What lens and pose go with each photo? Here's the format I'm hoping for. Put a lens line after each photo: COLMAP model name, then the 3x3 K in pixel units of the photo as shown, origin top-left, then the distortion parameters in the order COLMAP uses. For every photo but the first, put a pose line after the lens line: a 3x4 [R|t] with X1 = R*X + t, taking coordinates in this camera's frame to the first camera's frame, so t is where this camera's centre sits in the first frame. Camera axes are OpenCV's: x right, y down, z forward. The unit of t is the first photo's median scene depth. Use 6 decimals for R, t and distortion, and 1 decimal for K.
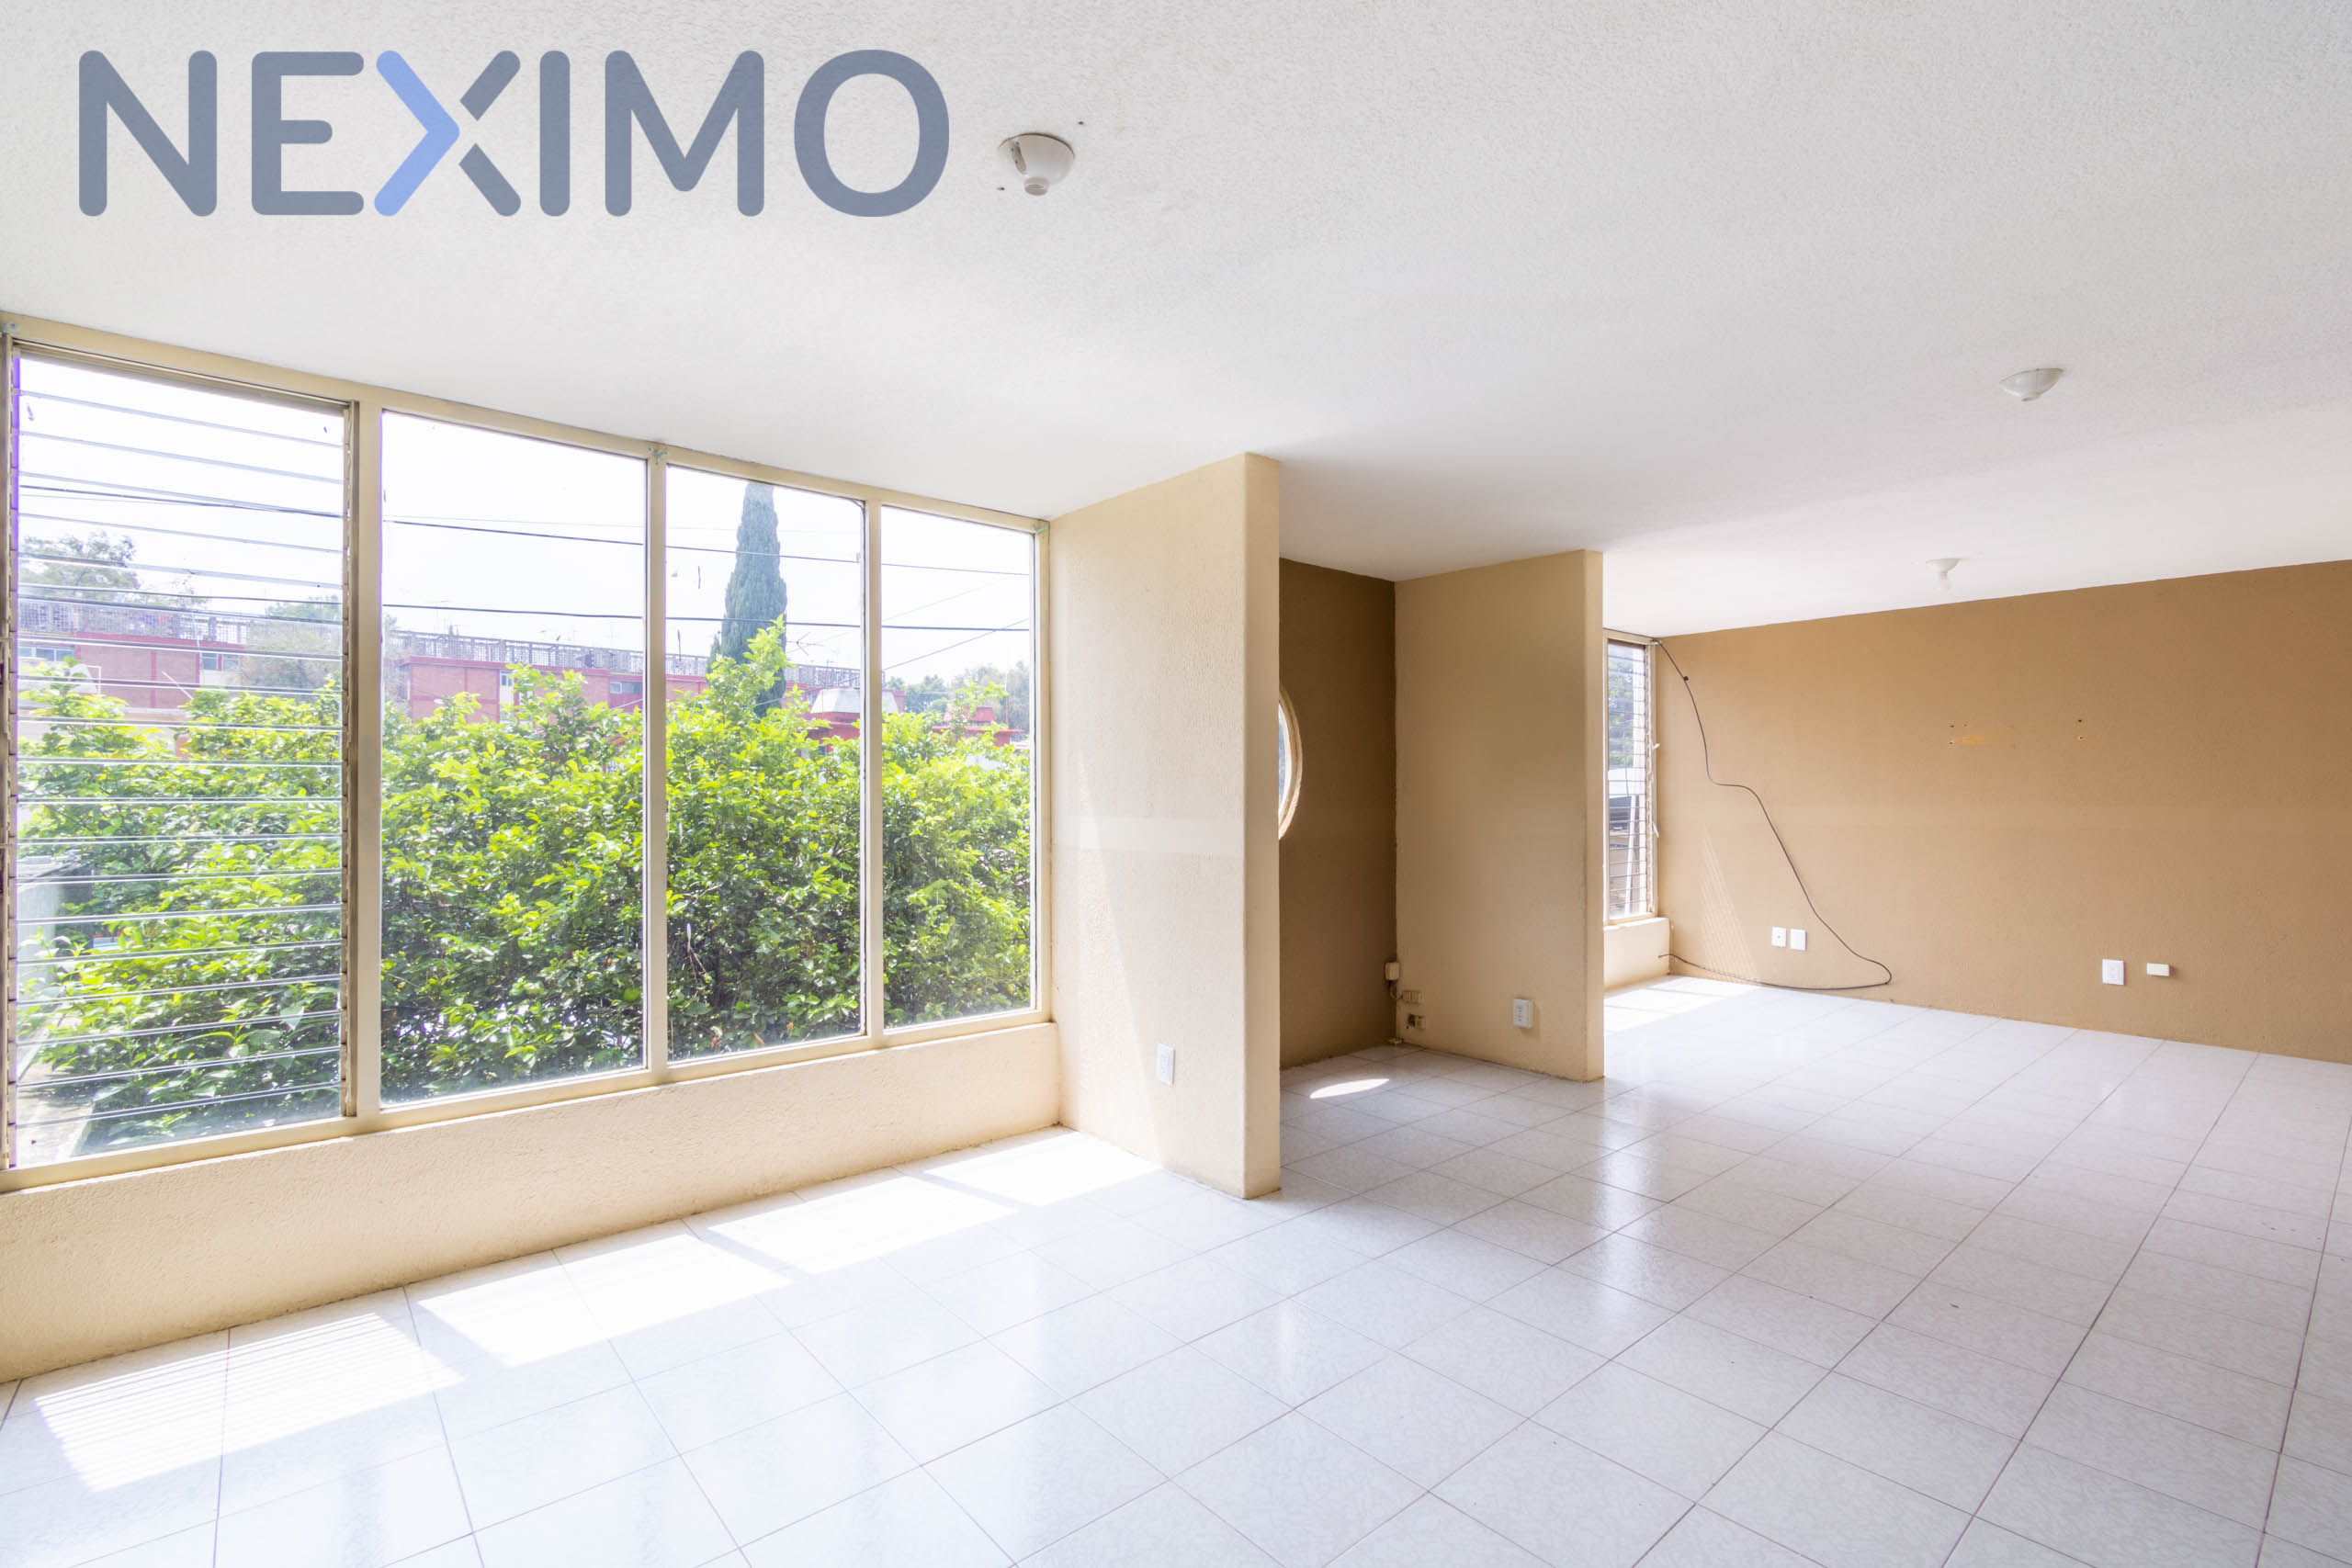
lens RADIAL K [[1064.1, 0, 1180.5], [0, 1064.1, 760.0], [0, 0, 1]] dist [-0.000432, -0.000305]
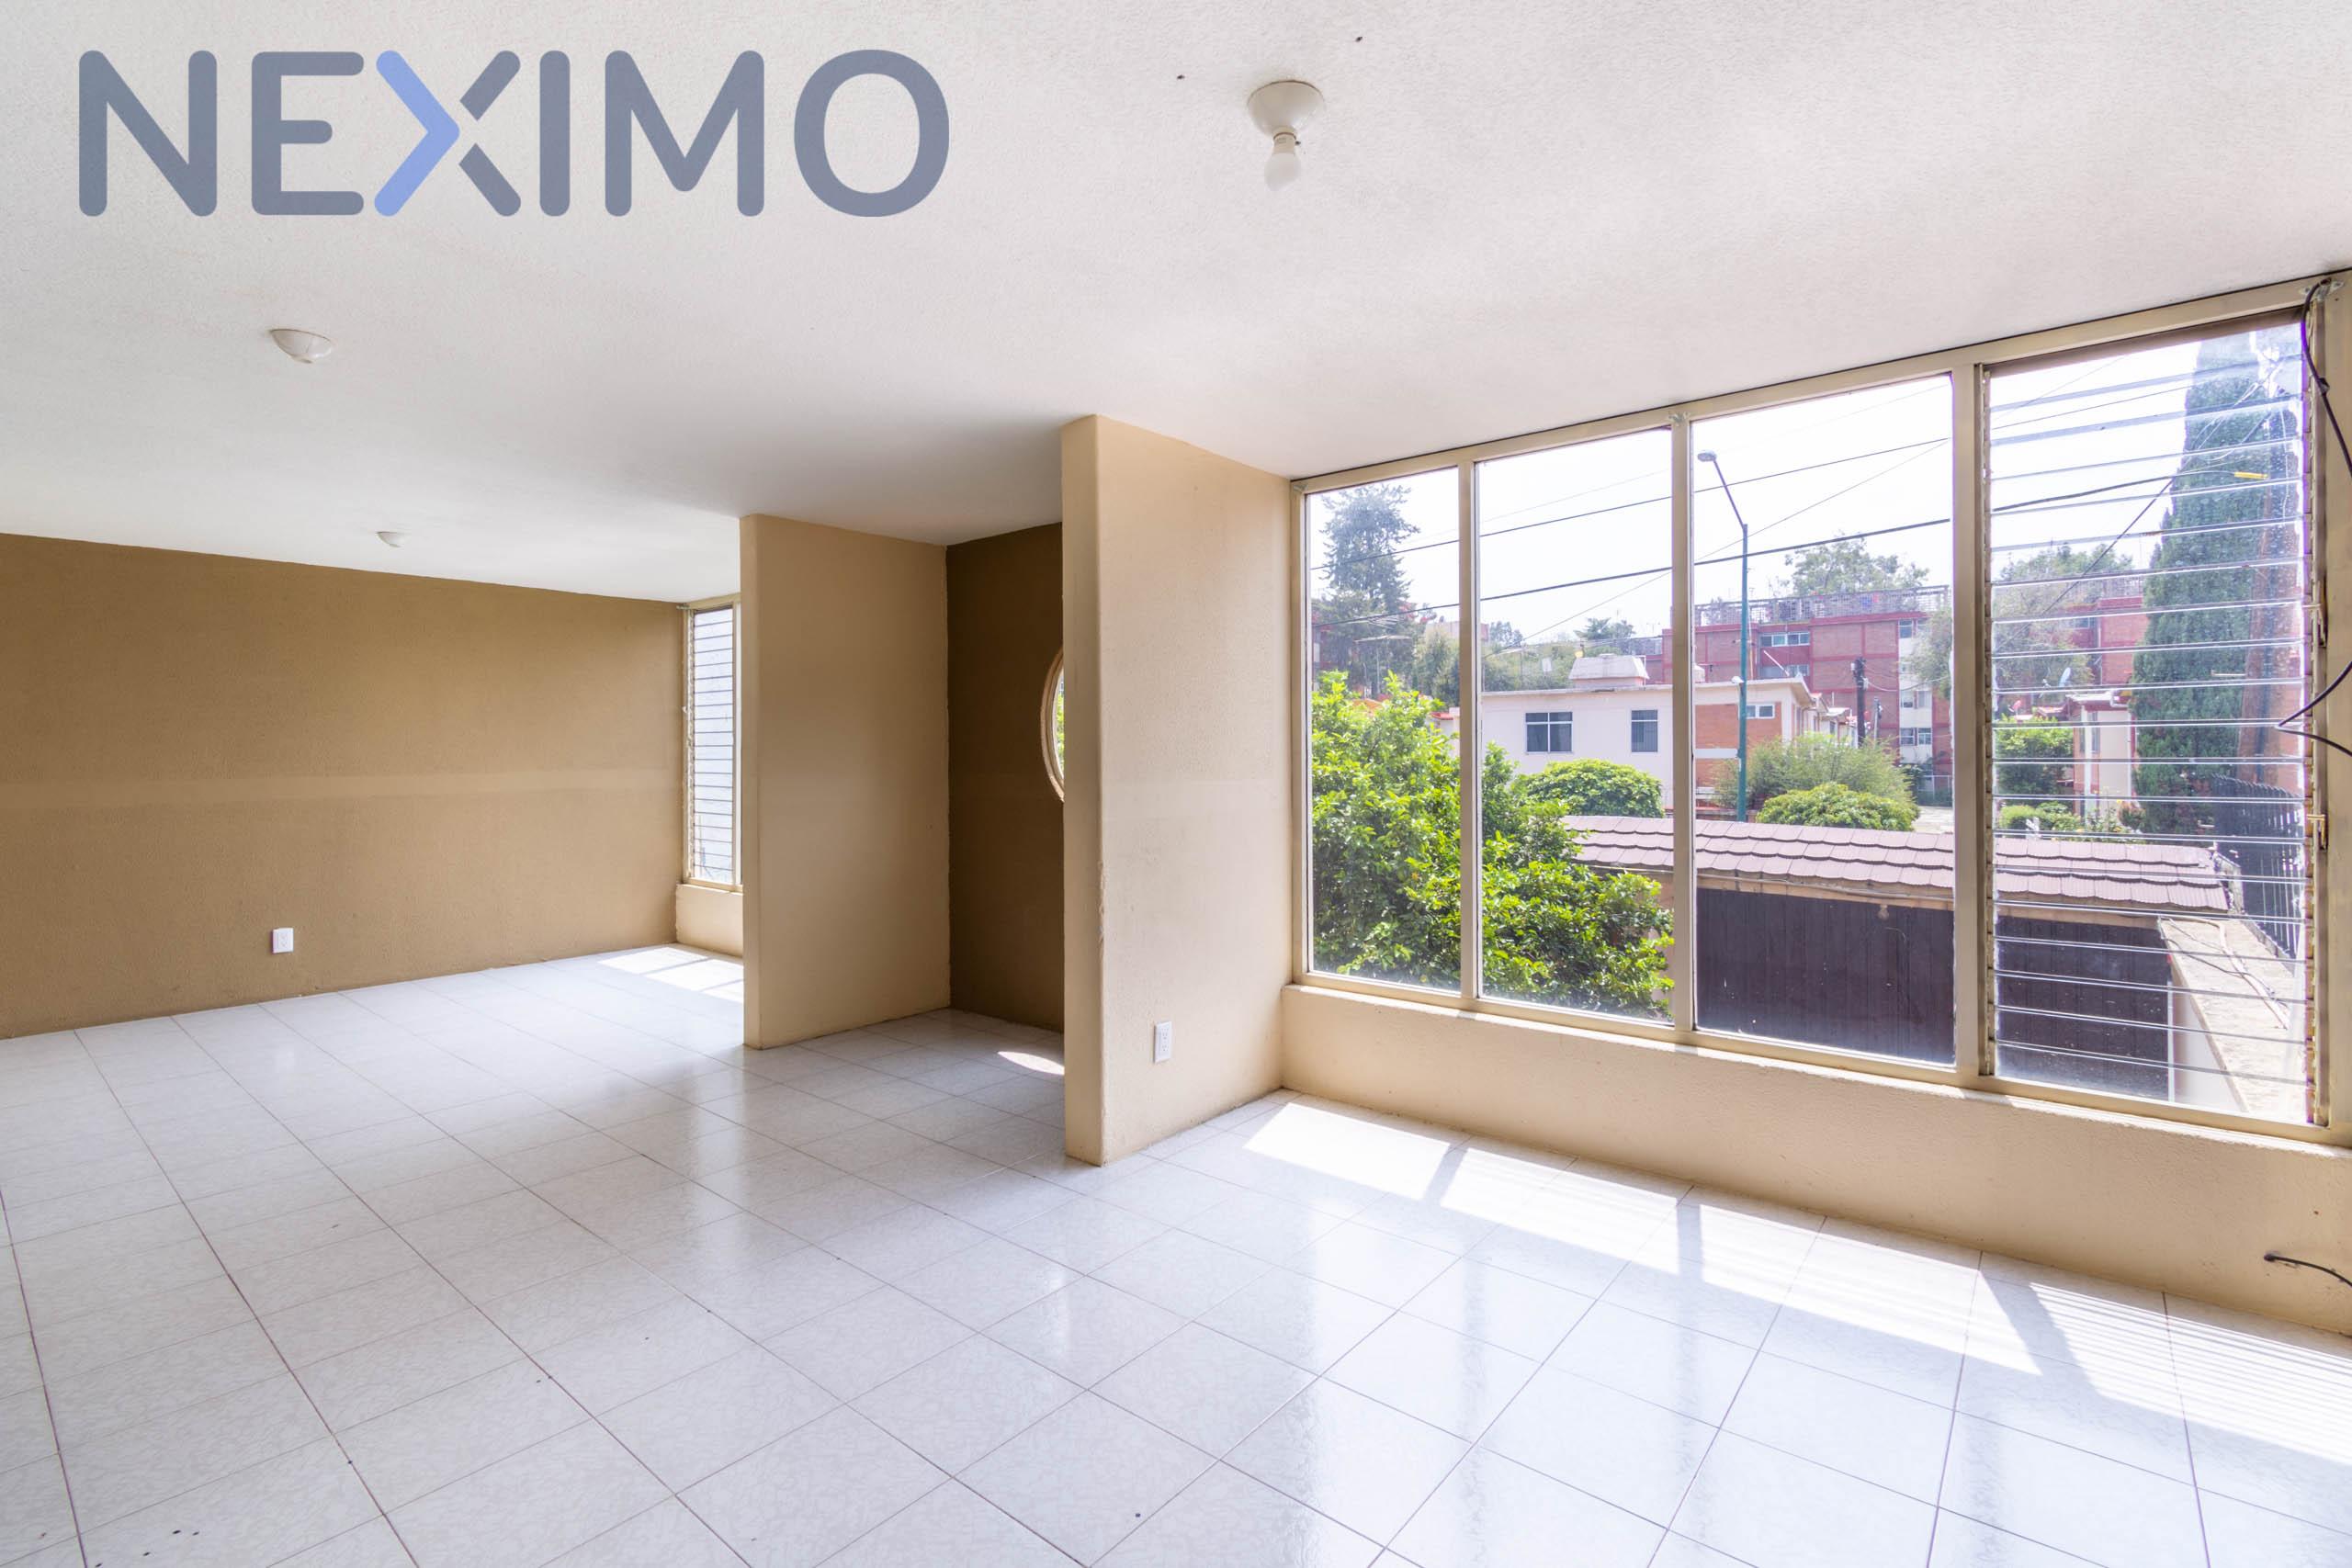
lens RADIAL K [[1064.1, 0, 1172.2], [0, 1064.1, 784.4], [0, 0, 1]] dist [-0.000432, -0.000305]
pose [[0.167231, 0.025829, -0.985579, 0.638563], [0.031243, 0.999016, 0.031482, 0.016139], [0.985423, -0.036057, 0.166259, 0.553663]]
